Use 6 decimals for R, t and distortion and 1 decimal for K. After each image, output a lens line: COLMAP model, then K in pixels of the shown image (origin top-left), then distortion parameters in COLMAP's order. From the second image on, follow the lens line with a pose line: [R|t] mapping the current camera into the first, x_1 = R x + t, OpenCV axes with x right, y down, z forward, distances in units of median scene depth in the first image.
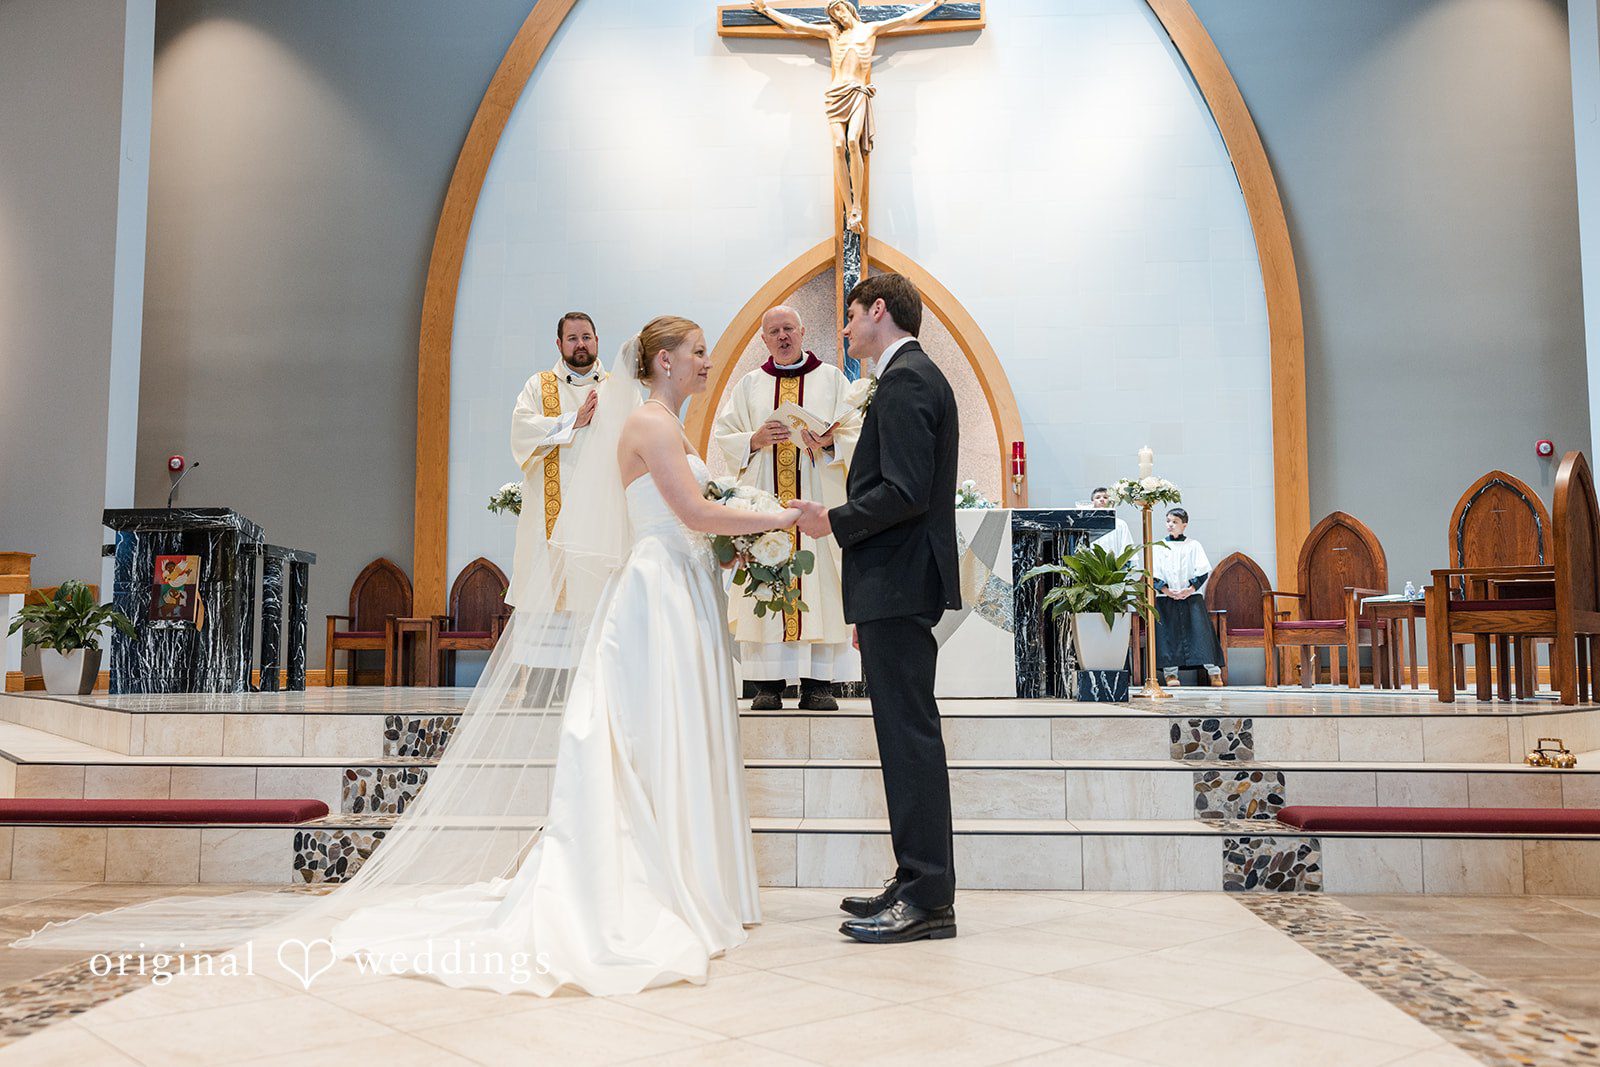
lens RADIAL K [[1393.9, 0, 800.0], [0, 1393.9, 533.5], [0, 0, 1]] dist [-0.004279, -0.003679]
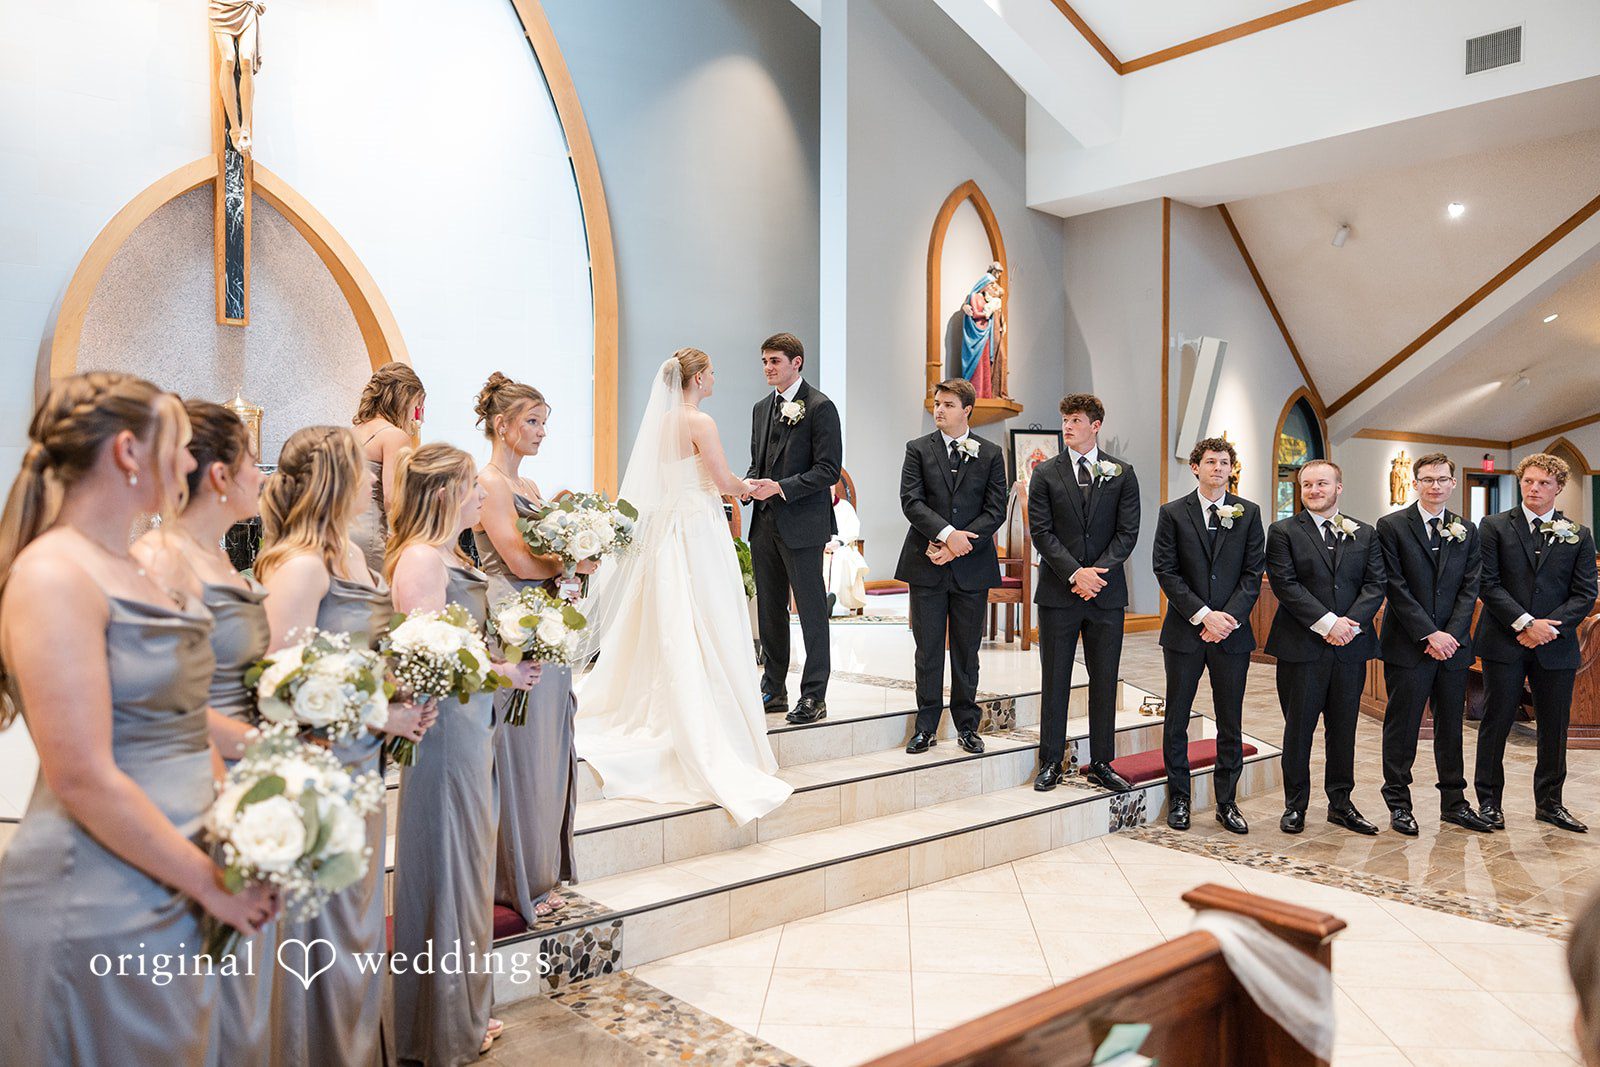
lens RADIAL K [[1226.8, 0, 754.8], [0, 1226.8, 531.0], [0, 0, 1]] dist [-0.002103, -0.000679]
pose [[0.736035, -0.010558, 0.676861, -0.493627], [-0.061990, 0.994626, 0.082924, -0.085811], [-0.674099, -0.102994, 0.731425, 0.191472]]
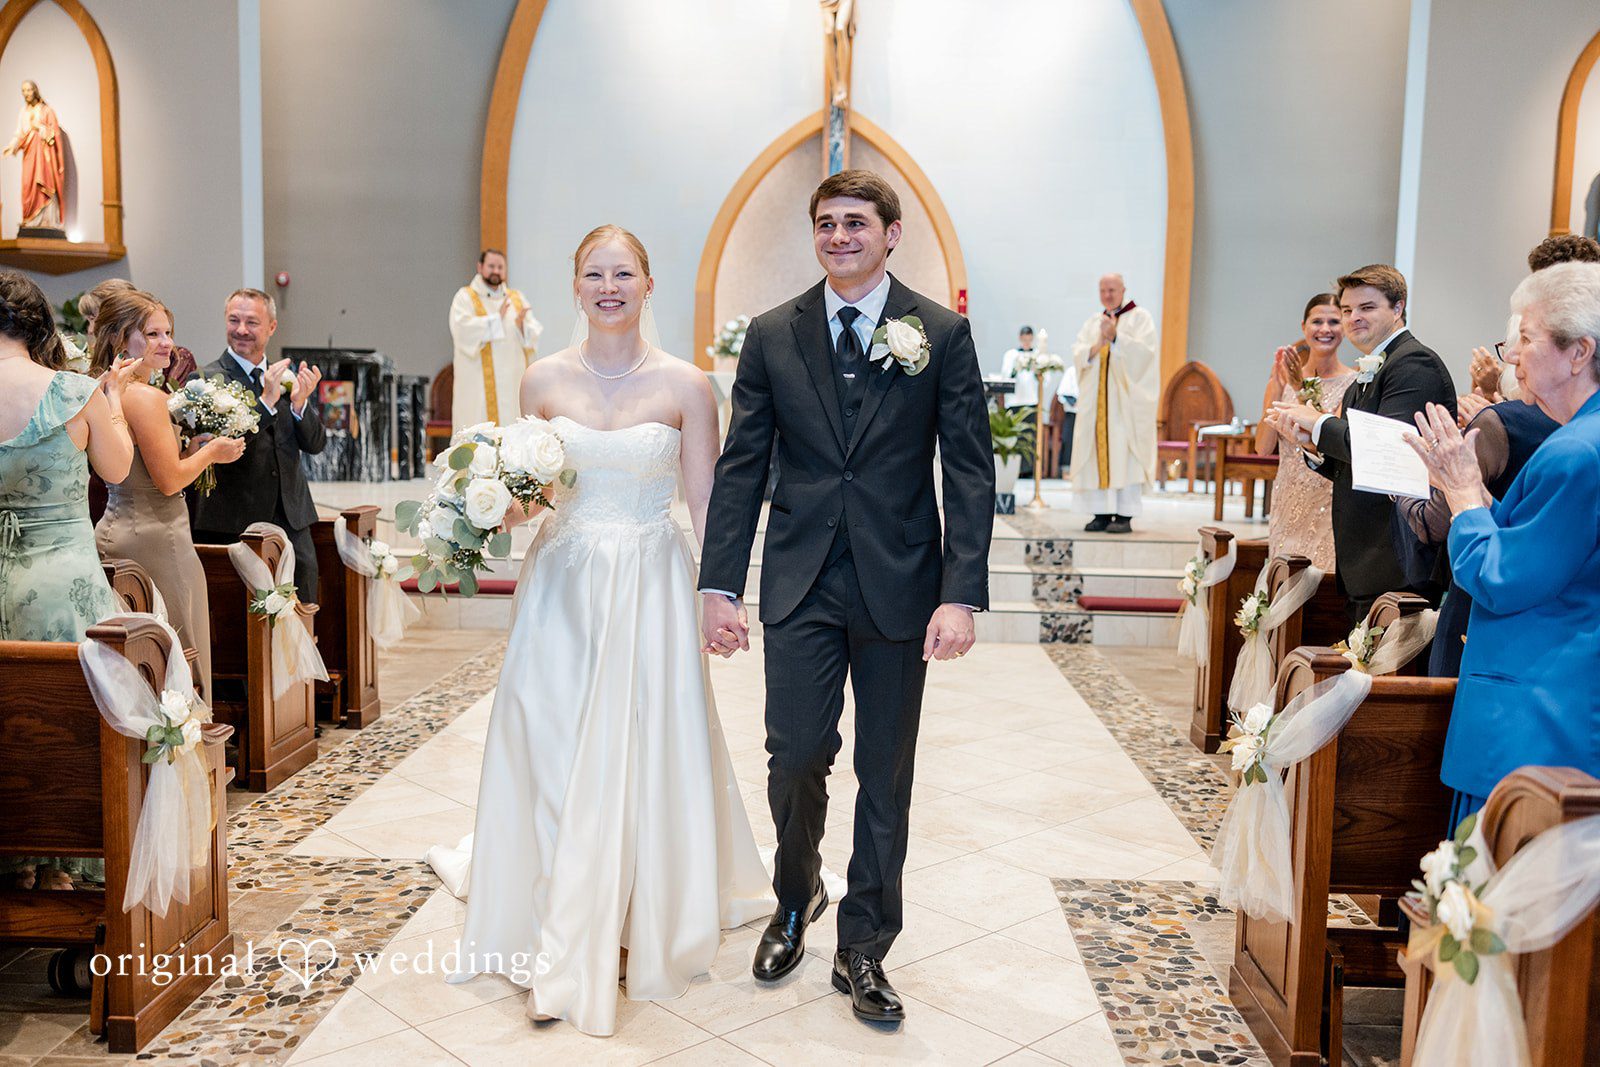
lens RADIAL K [[1320.8, 0, 823.5], [0, 1320.8, 532.6], [0, 0, 1]] dist [0.005216, -0.000341]
pose [[0.998862, 0.020610, 0.043009, -0.030666], [-0.028312, 0.981955, 0.186983, -0.114300], [-0.038379, -0.187988, 0.981421, -0.375243]]
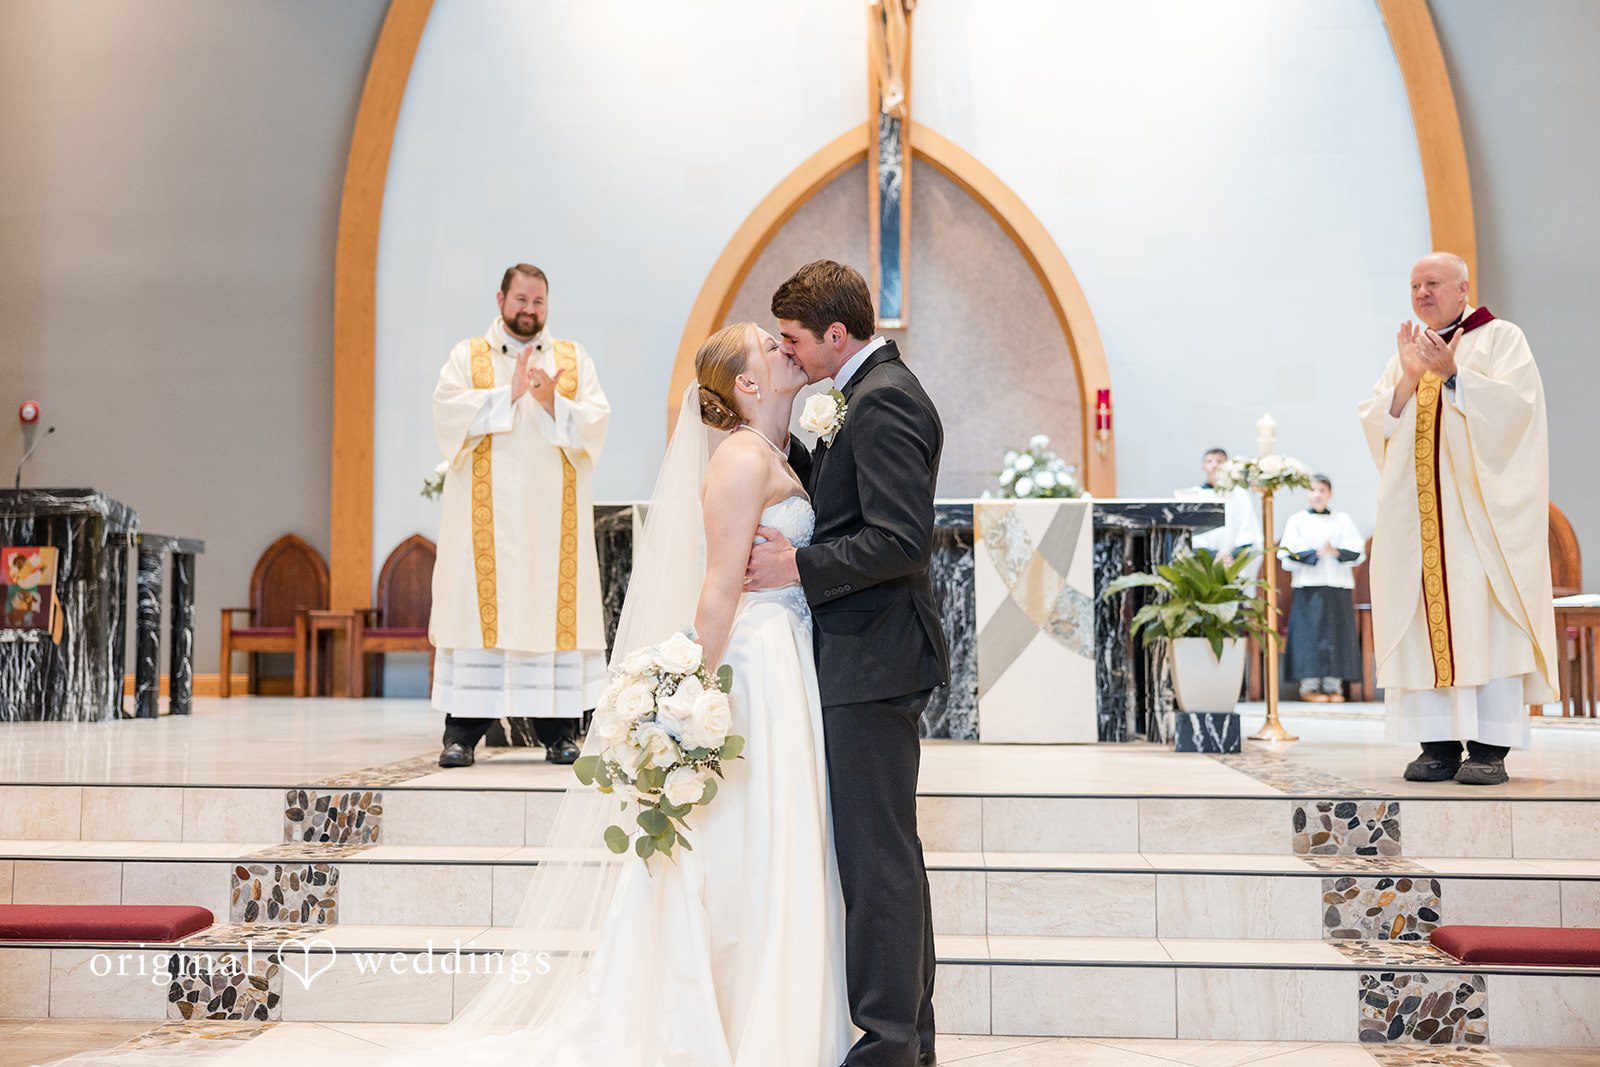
lens RADIAL K [[1778.8, 0, 792.3], [0, 1778.8, 507.7], [0, 0, 1]] dist [-0.000548, 0.005377]
pose [[0.999806, 0.000896, -0.019687, 0.004586], [-0.000442, 0.999734, 0.023051, -0.036435], [0.019702, -0.023038, 0.999540, 0.006574]]
